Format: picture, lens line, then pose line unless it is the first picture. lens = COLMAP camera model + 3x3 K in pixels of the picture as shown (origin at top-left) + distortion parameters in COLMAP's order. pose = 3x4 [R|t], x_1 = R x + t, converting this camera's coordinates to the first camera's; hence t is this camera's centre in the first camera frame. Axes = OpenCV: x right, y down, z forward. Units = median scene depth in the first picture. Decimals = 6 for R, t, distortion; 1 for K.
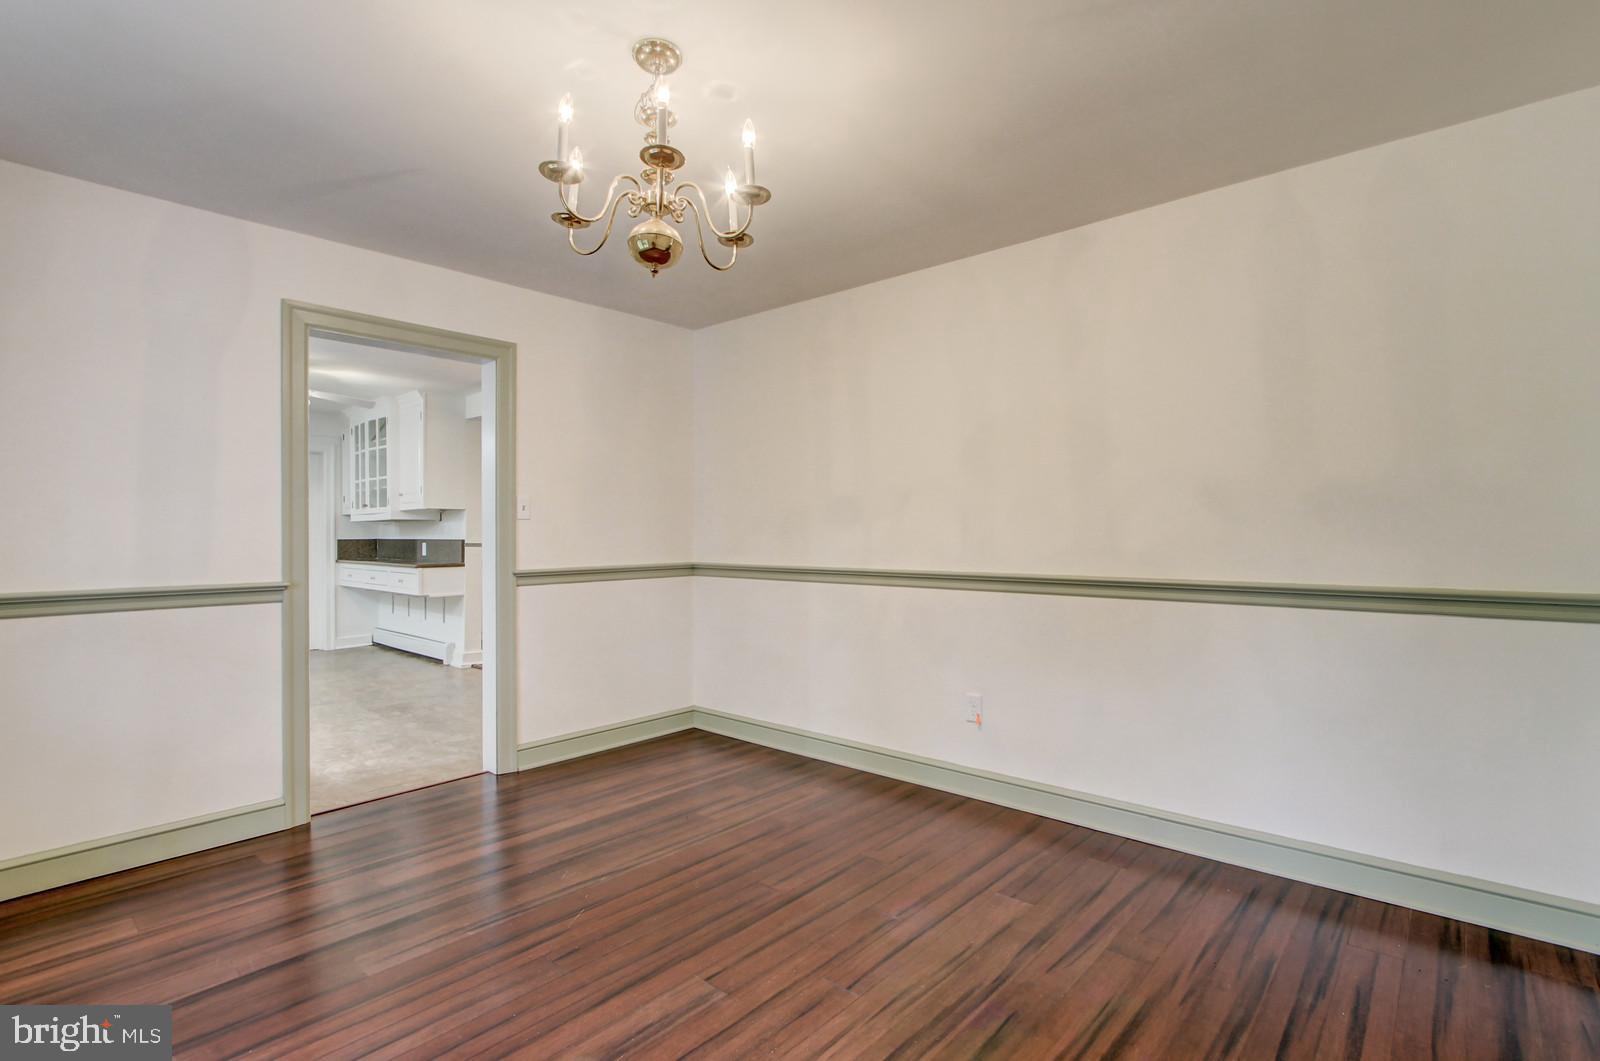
lens RADIAL K [[746.6, 0, 807.4], [0, 746.6, 531.3], [0, 0, 1]] dist [-0.013450, 0.003683]
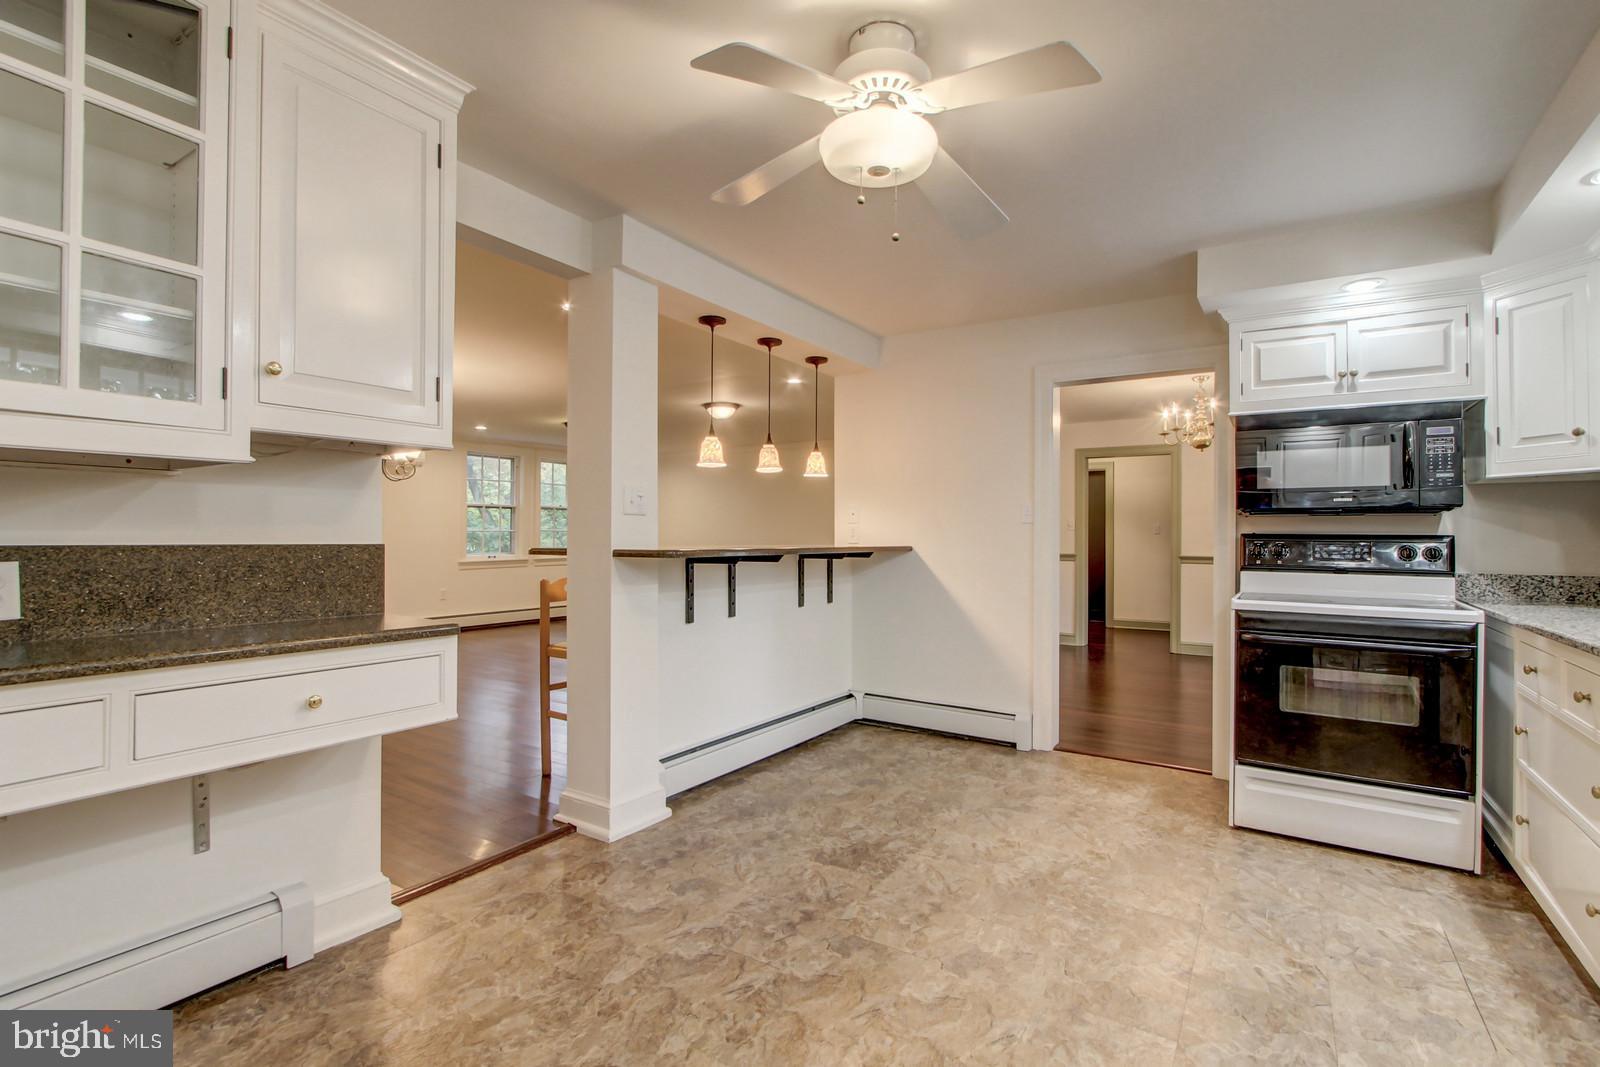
lens RADIAL K [[746.6, 0, 807.4], [0, 746.6, 534.3], [0, 0, 1]] dist [-0.013450, 0.003683]
pose [[-0.156034, 0.005181, 0.987738, -0.791848], [-0.009074, 0.999937, -0.006678, 0.006586], [-0.987710, -0.010004, -0.155977, 0.824941]]
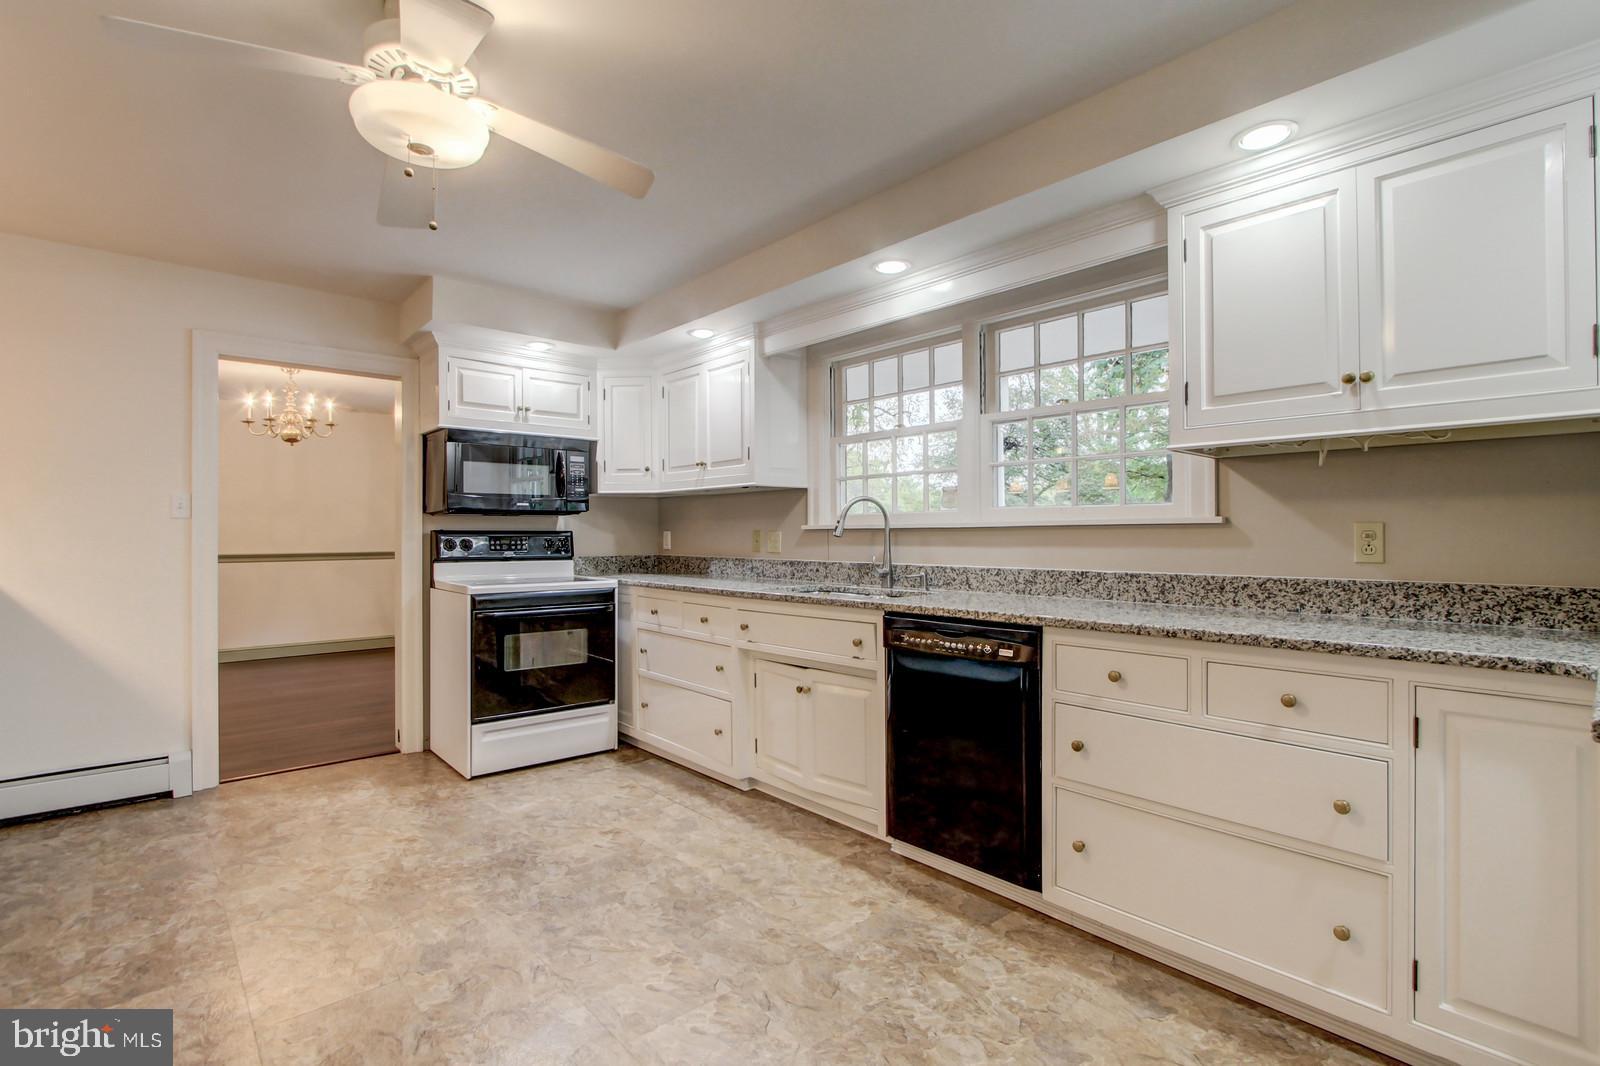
lens RADIAL K [[746.6, 0, 807.4], [0, 746.6, 533.8], [0, 0, 1]] dist [-0.013450, 0.003683]
pose [[-0.993555, 0.007291, 0.113120, -0.691297], [0.007029, 0.999972, -0.002715, 0.006458], [-0.113136, -0.001903, -0.993578, 0.993716]]
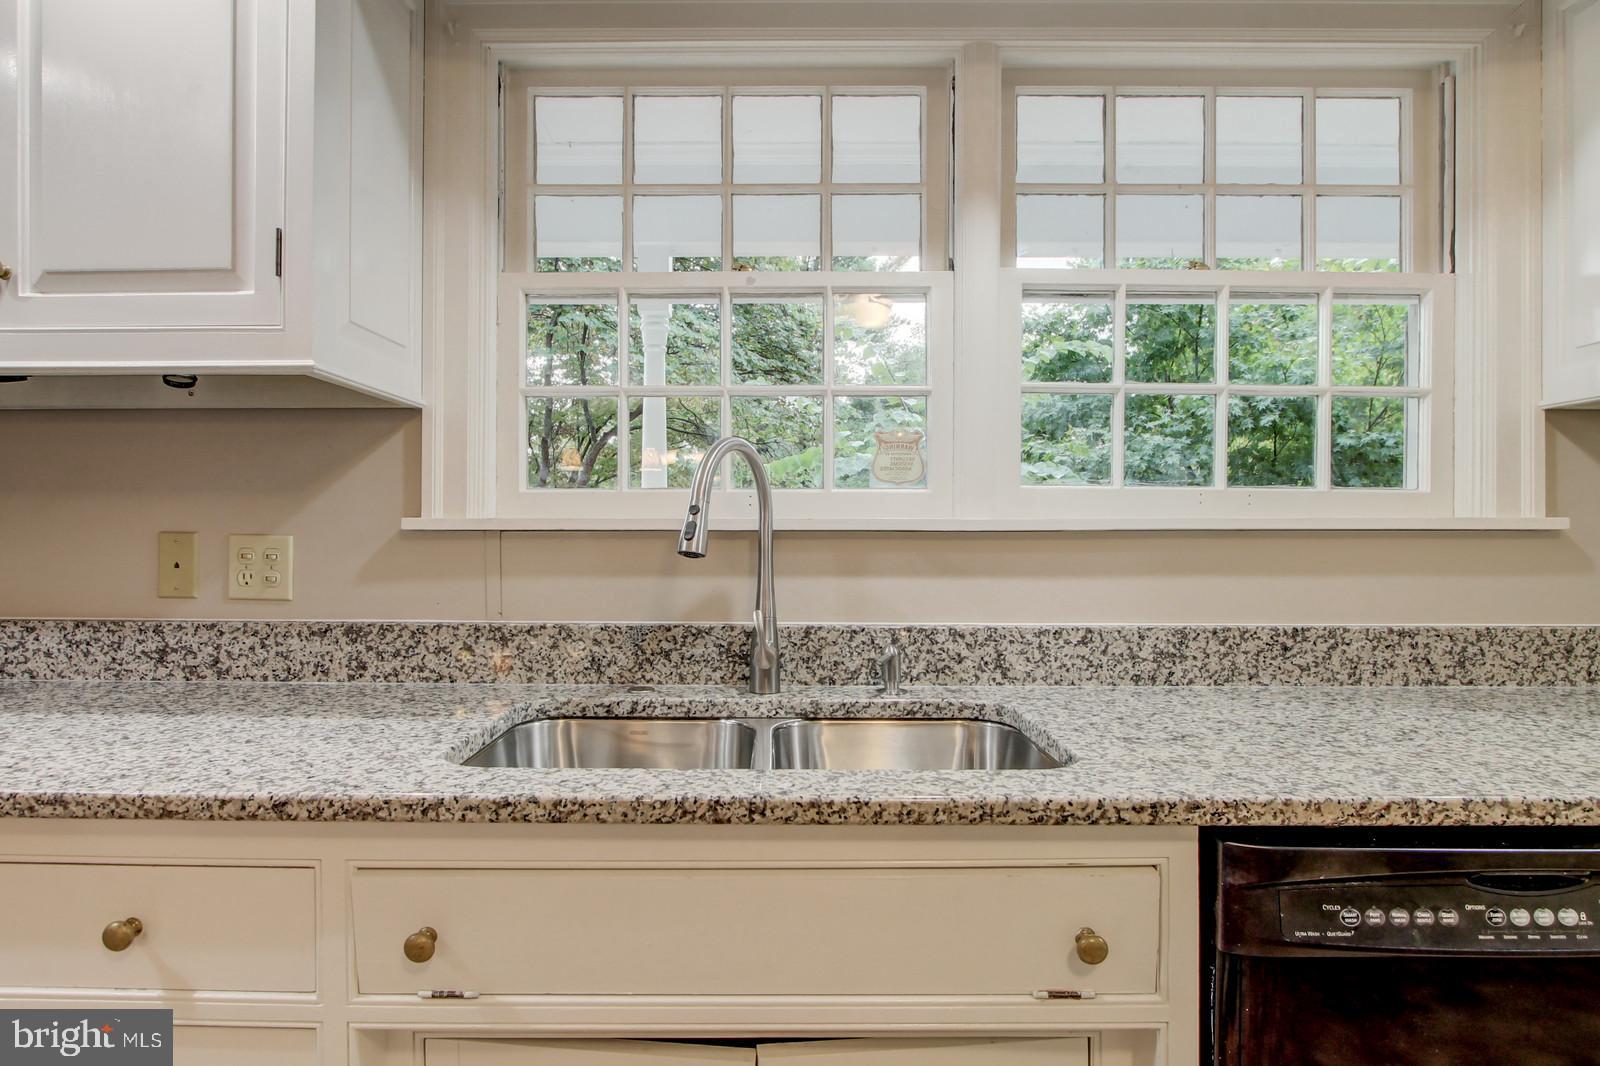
lens RADIAL K [[835.0, 0, 758.0], [0, 835.0, 536.0], [0, 0, 1]] dist [-0.006640, -0.000867]
pose [[-0.759171, 0.002558, -0.650887, -0.555171], [0.001841, 0.999997, 0.001783, 0.002853], [0.650889, 0.000155, -0.759173, 0.653067]]
